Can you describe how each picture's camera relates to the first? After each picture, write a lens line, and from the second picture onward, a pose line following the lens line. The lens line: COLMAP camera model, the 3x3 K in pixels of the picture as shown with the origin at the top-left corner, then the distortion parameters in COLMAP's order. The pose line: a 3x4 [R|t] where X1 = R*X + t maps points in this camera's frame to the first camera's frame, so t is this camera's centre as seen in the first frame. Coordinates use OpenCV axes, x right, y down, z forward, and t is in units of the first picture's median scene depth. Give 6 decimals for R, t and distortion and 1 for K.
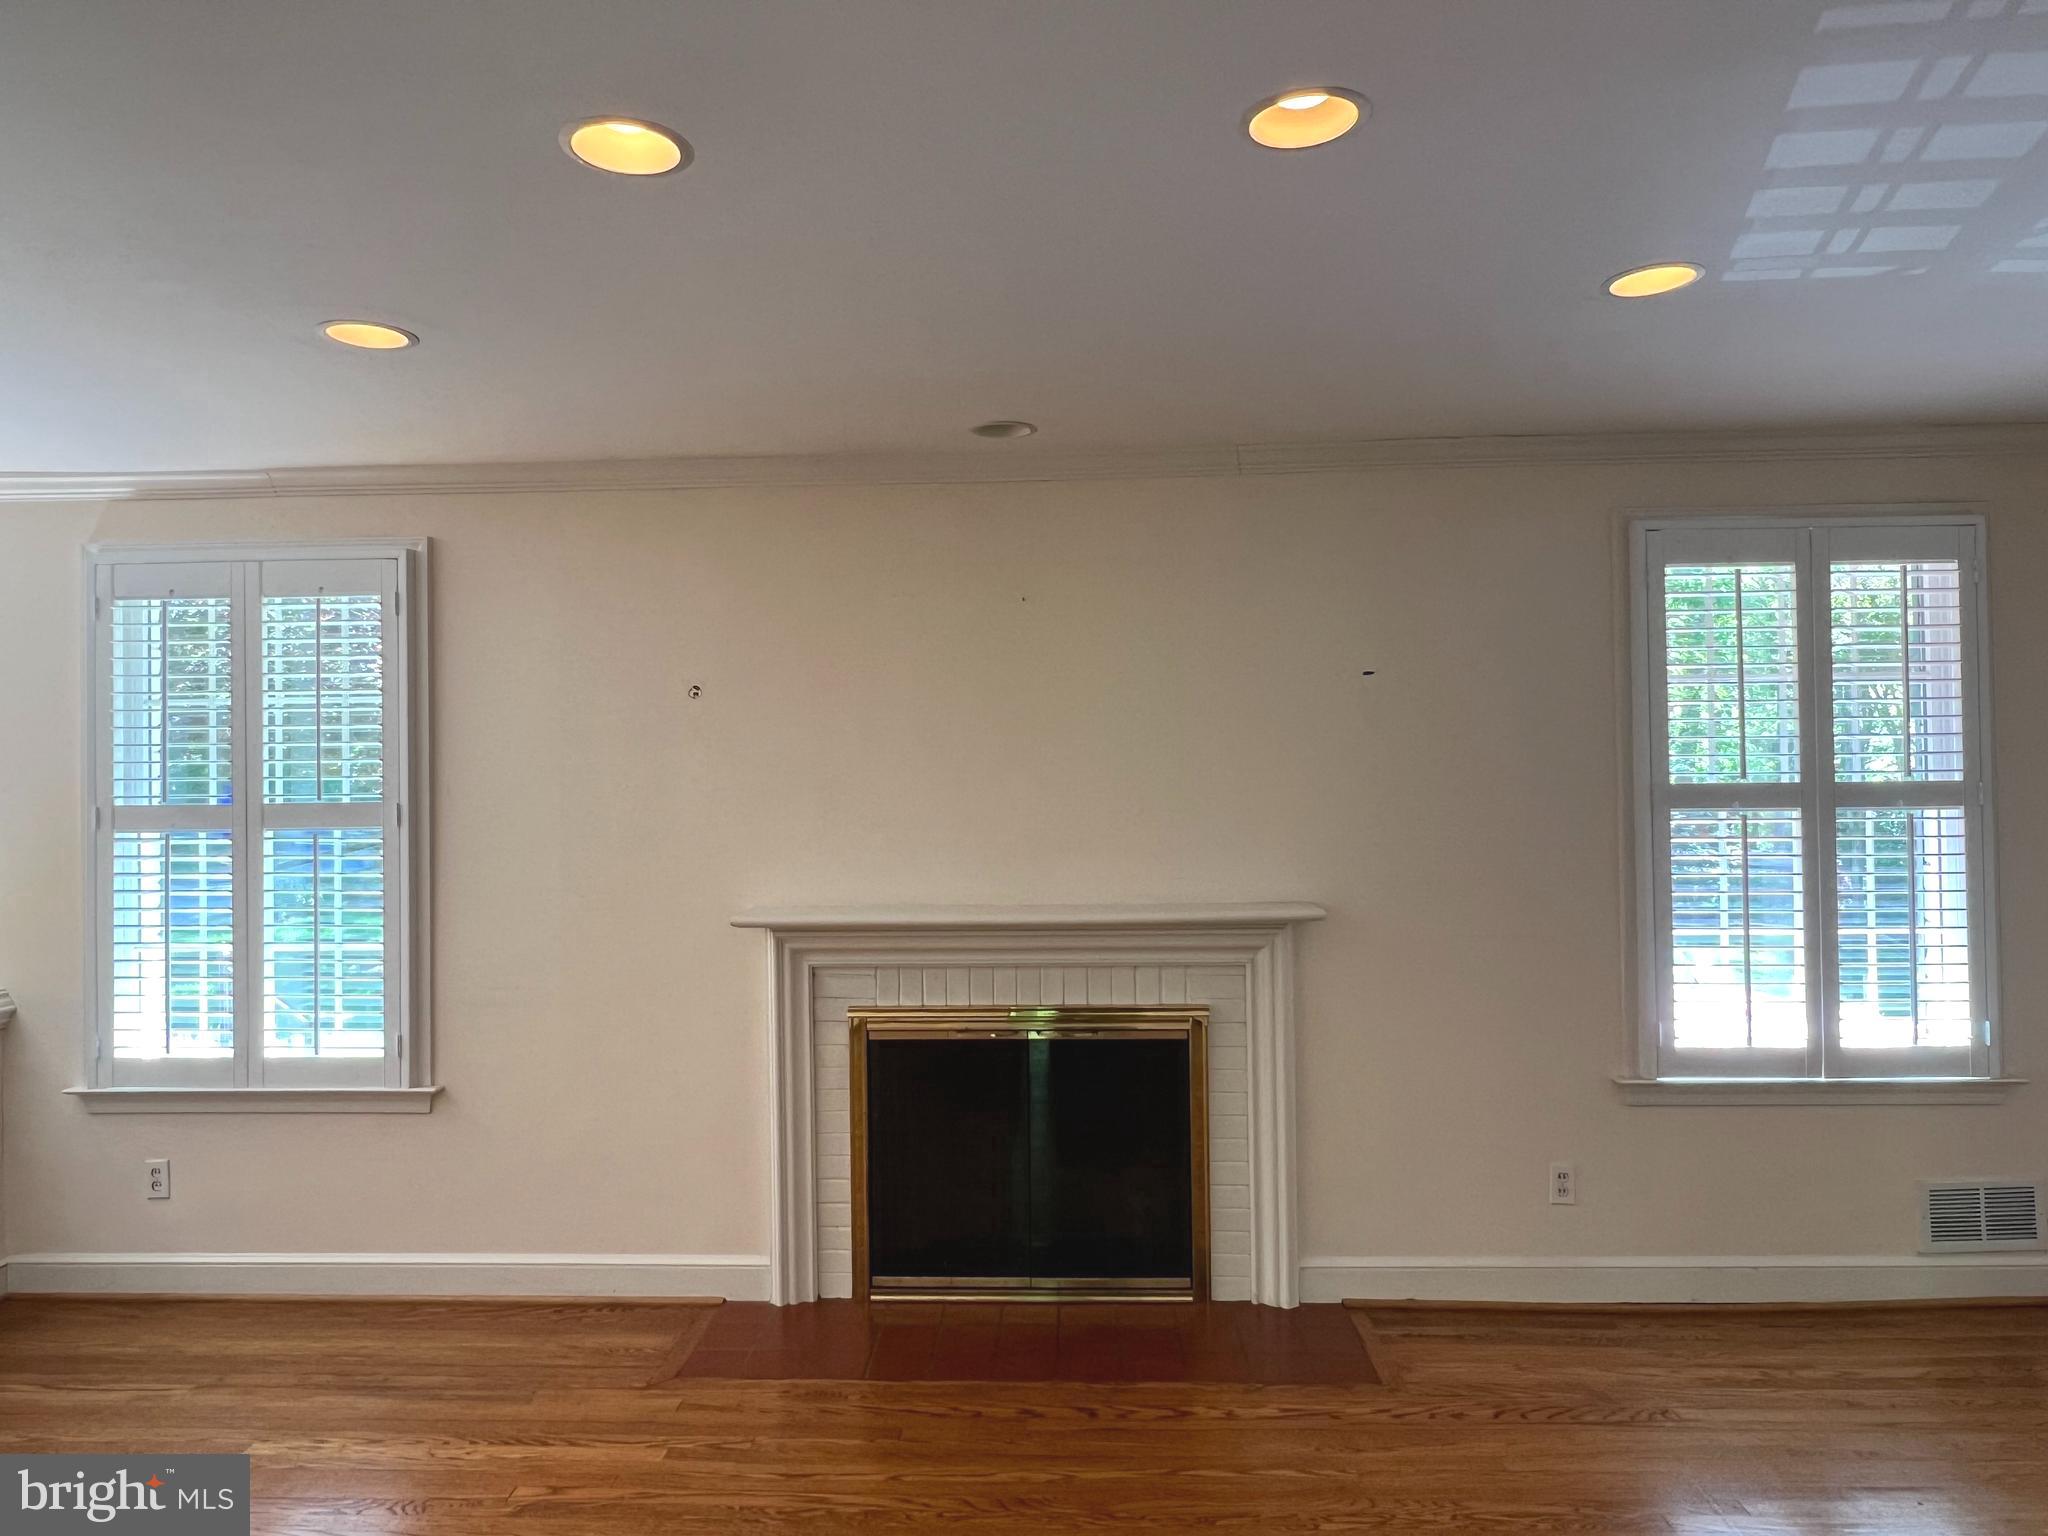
lens RADIAL K [[1297.4, 0, 1027.4], [0, 1297.4, 776.0], [0, 0, 1]] dist [0.005919, -0.003568]
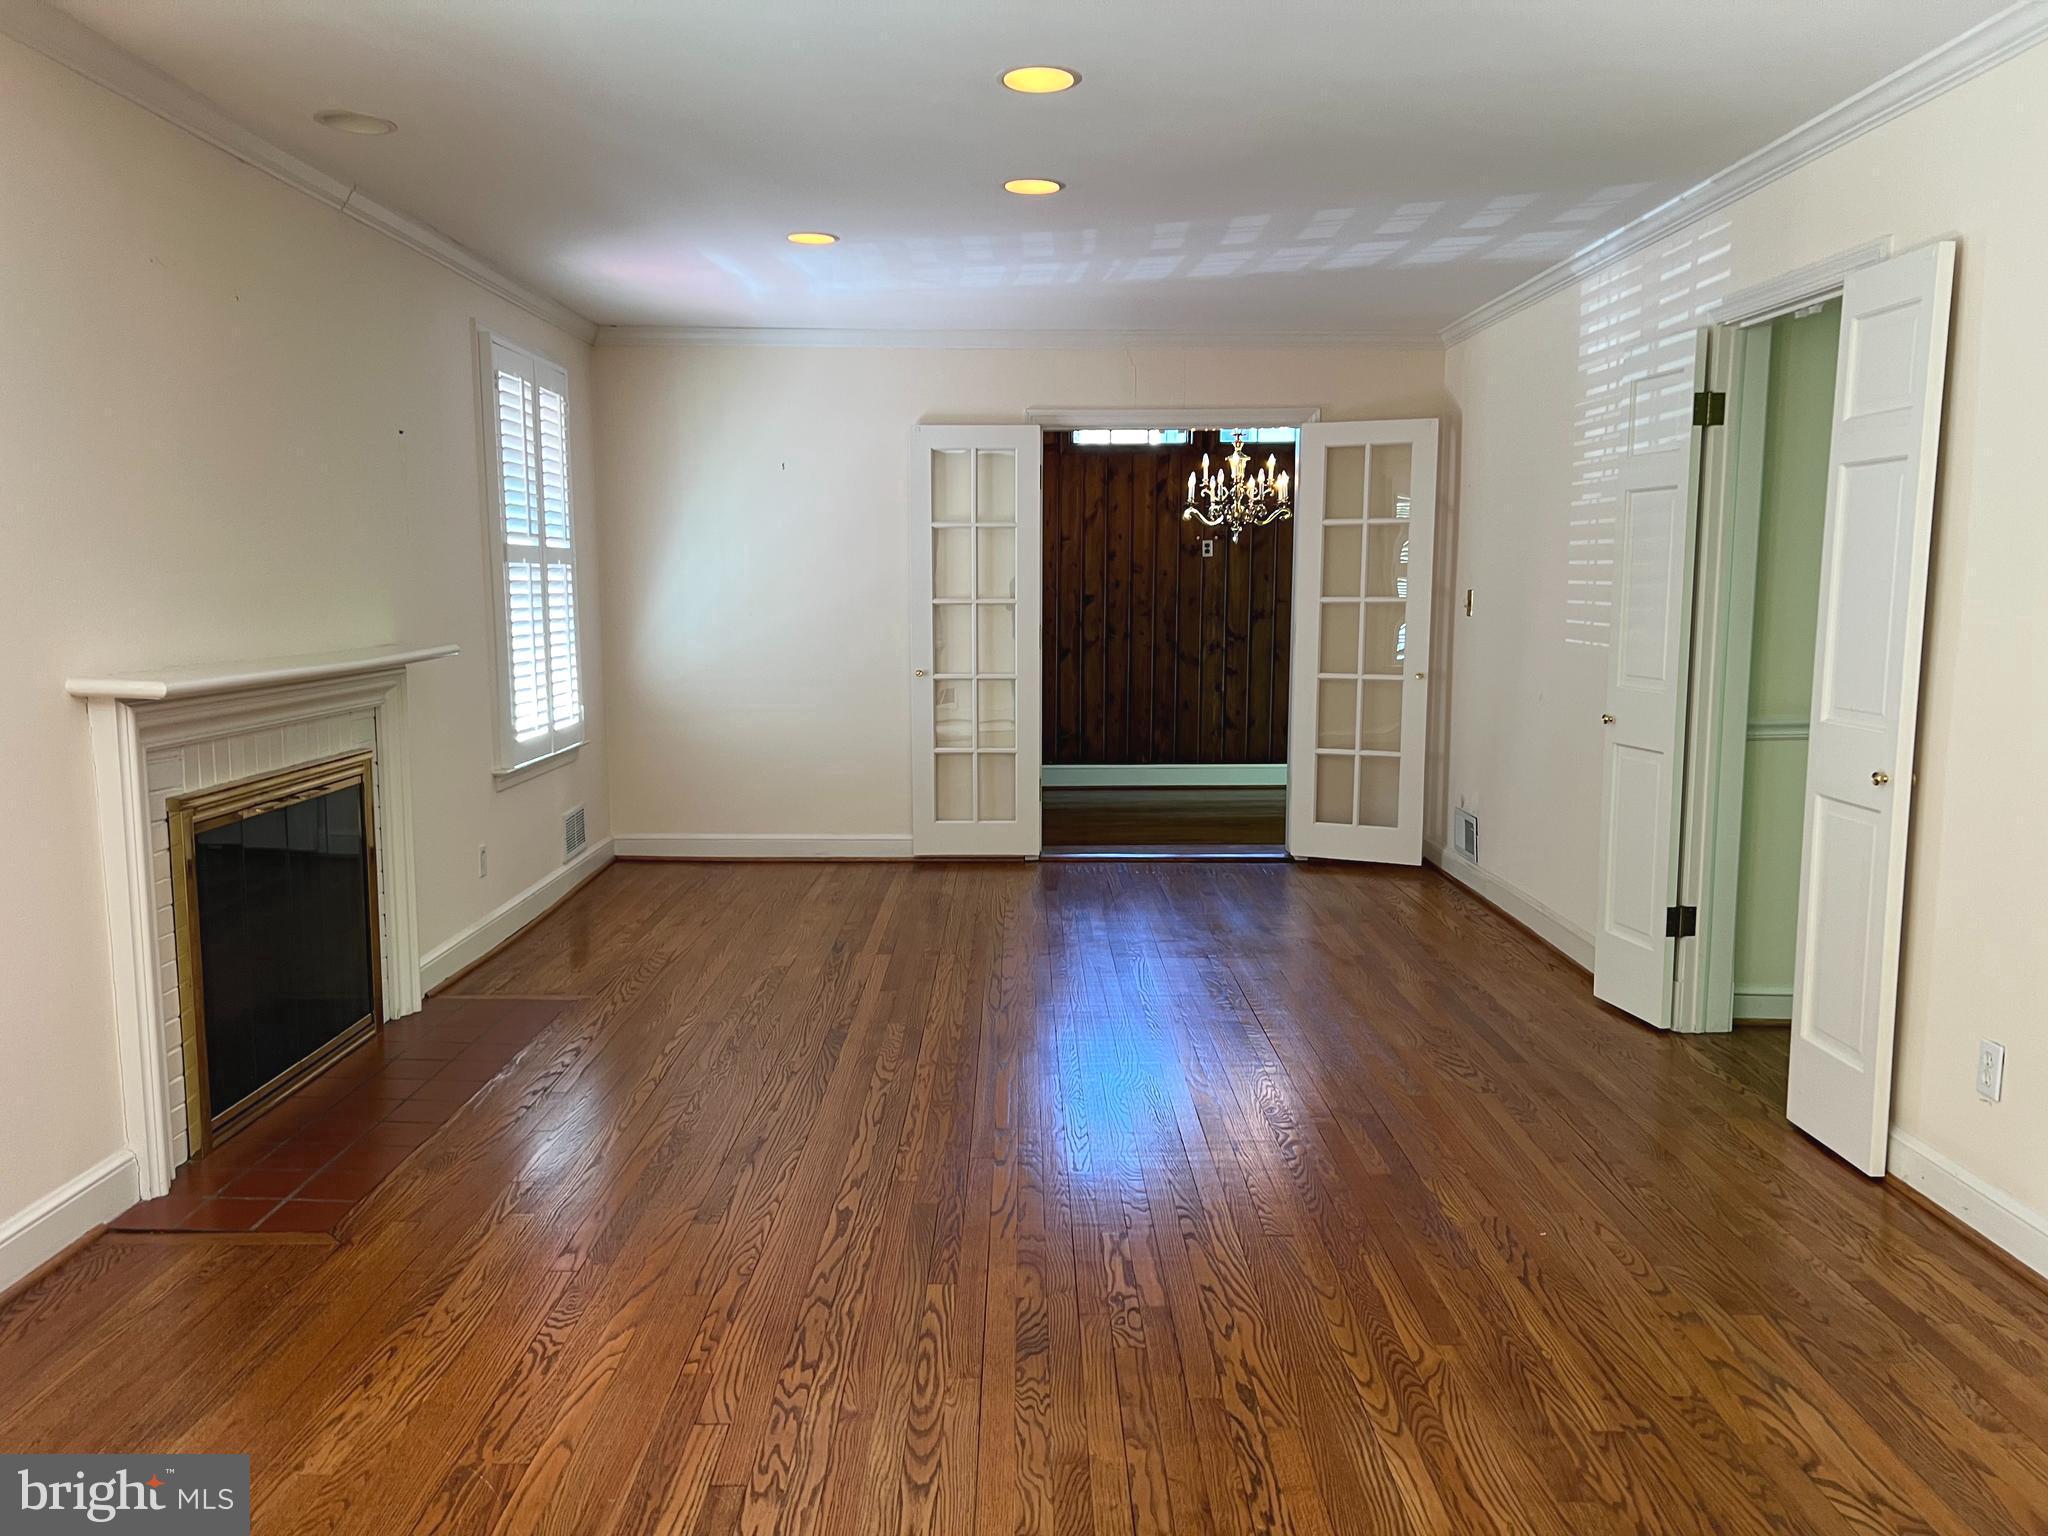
lens RADIAL K [[1555.4, 0, 1015.7], [0, 1555.4, 780.7], [0, 0, 1]] dist [0.072921, -0.077575]
pose [[-0.050291, -0.115248, 0.992063, -1.135952], [-0.013738, 0.993306, 0.114696, 0.053900], [-0.998640, -0.007861, -0.051537, 0.563175]]
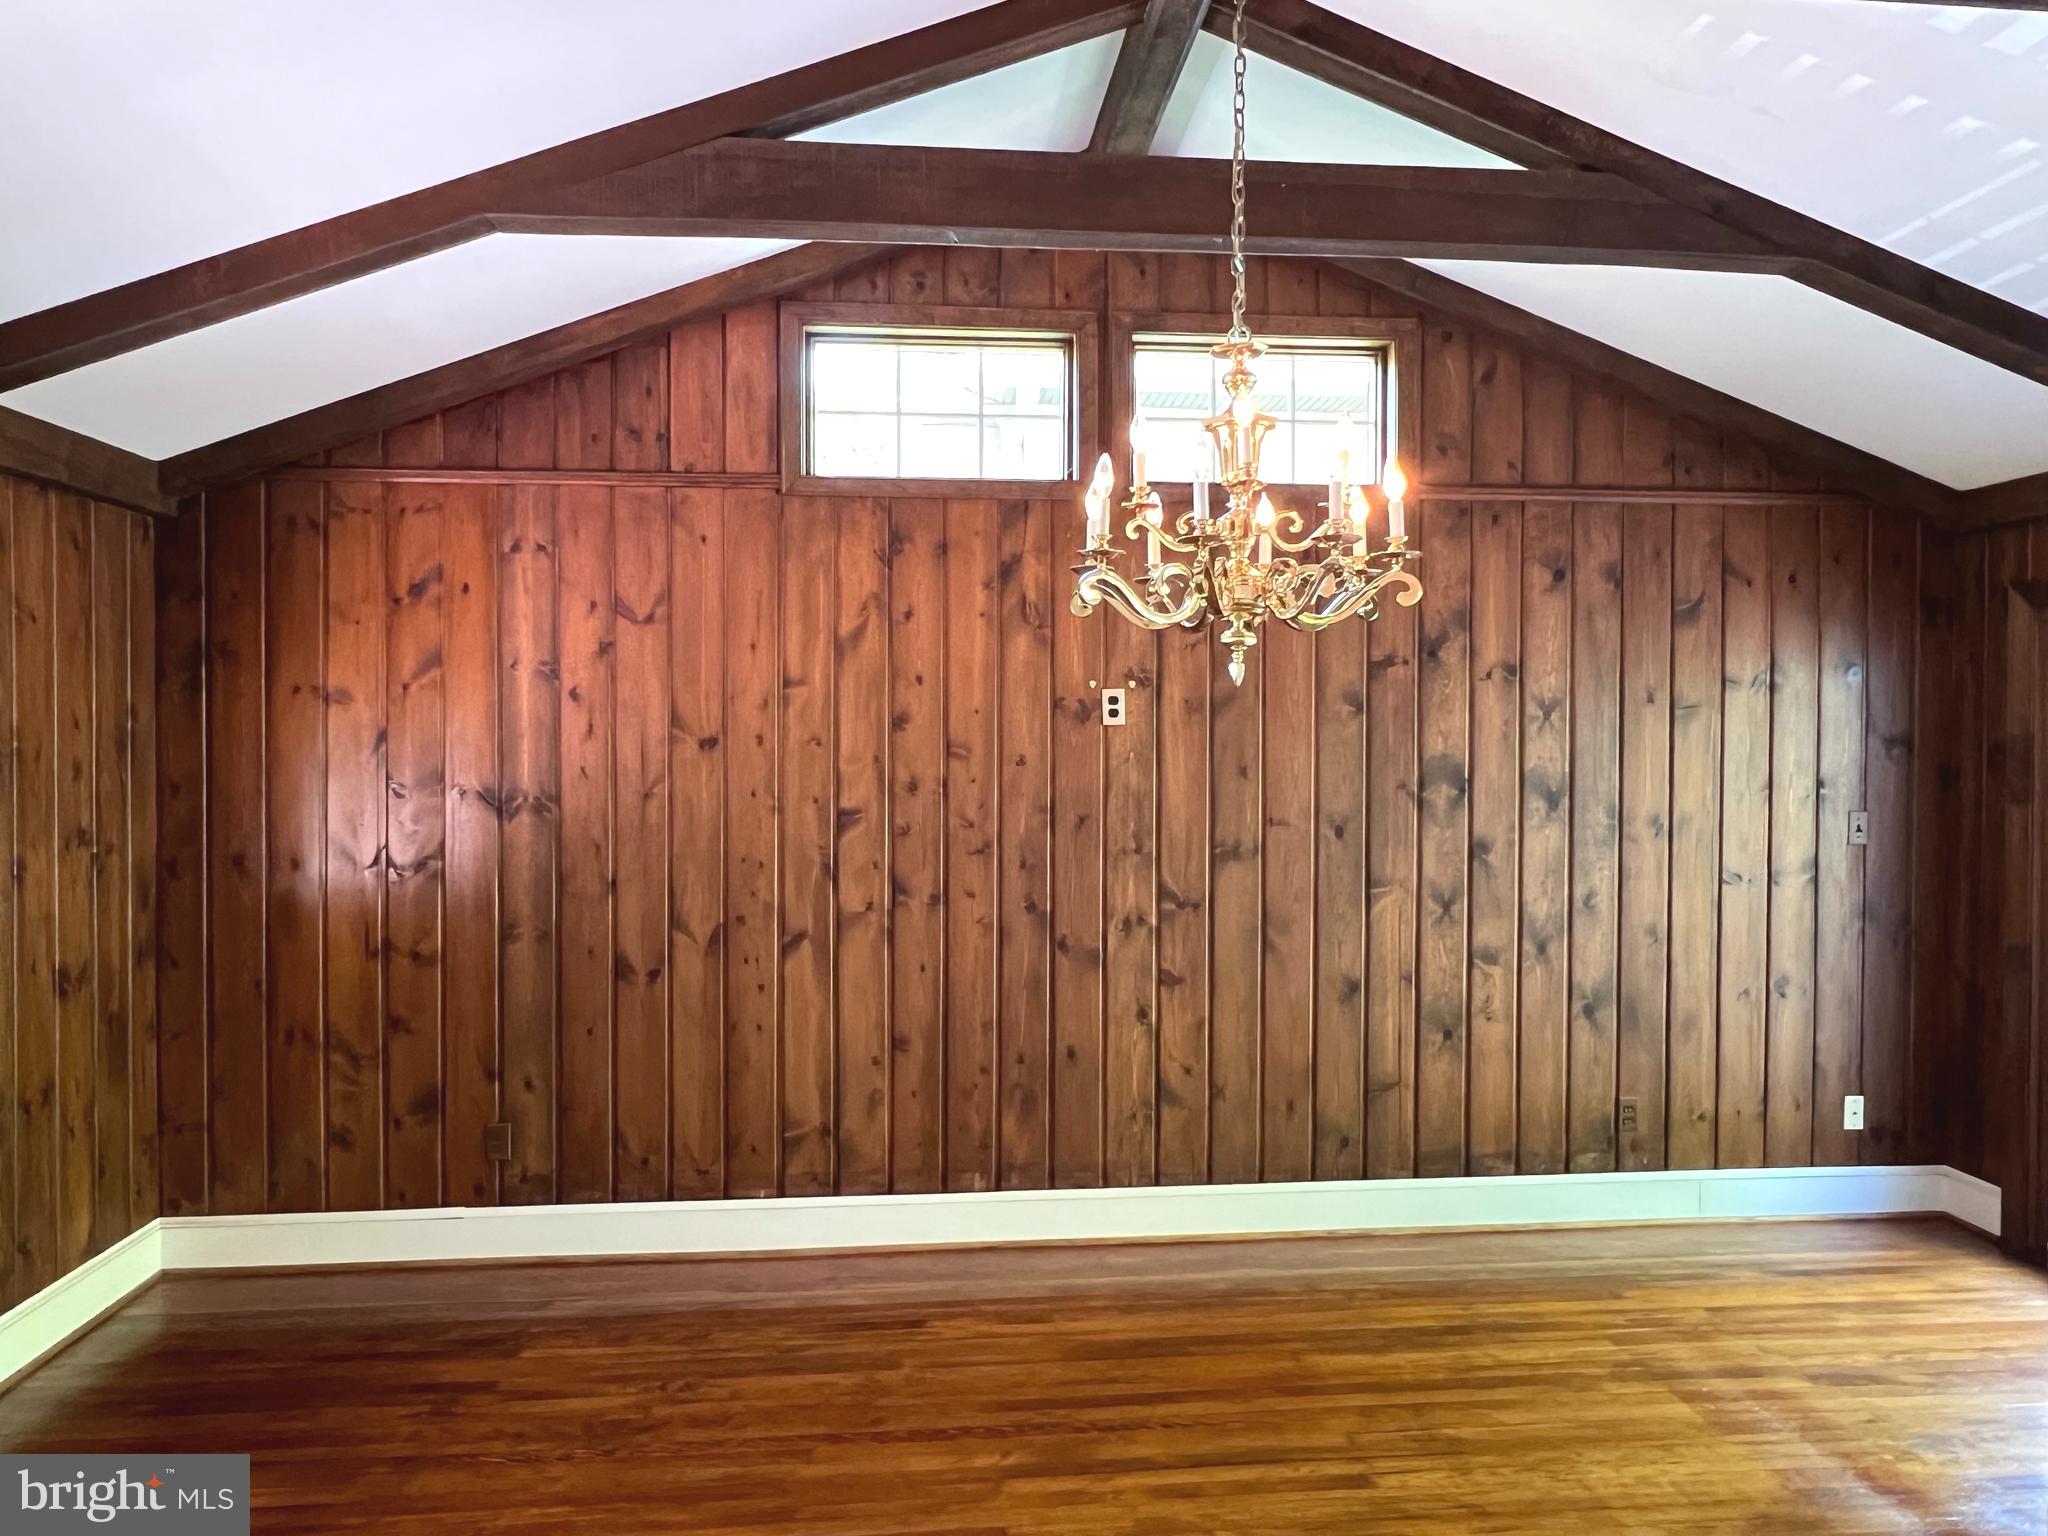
lens RADIAL K [[1297.4, 0, 1031.5], [0, 1297.4, 758.7], [0, 0, 1]] dist [0.005919, -0.003568]
pose [[-0.150603, 0.001049, 0.988594, 0.722224], [-0.013800, 0.999900, -0.003163, 0.000443], [-0.988498, -0.014119, -0.150573, 0.290060]]
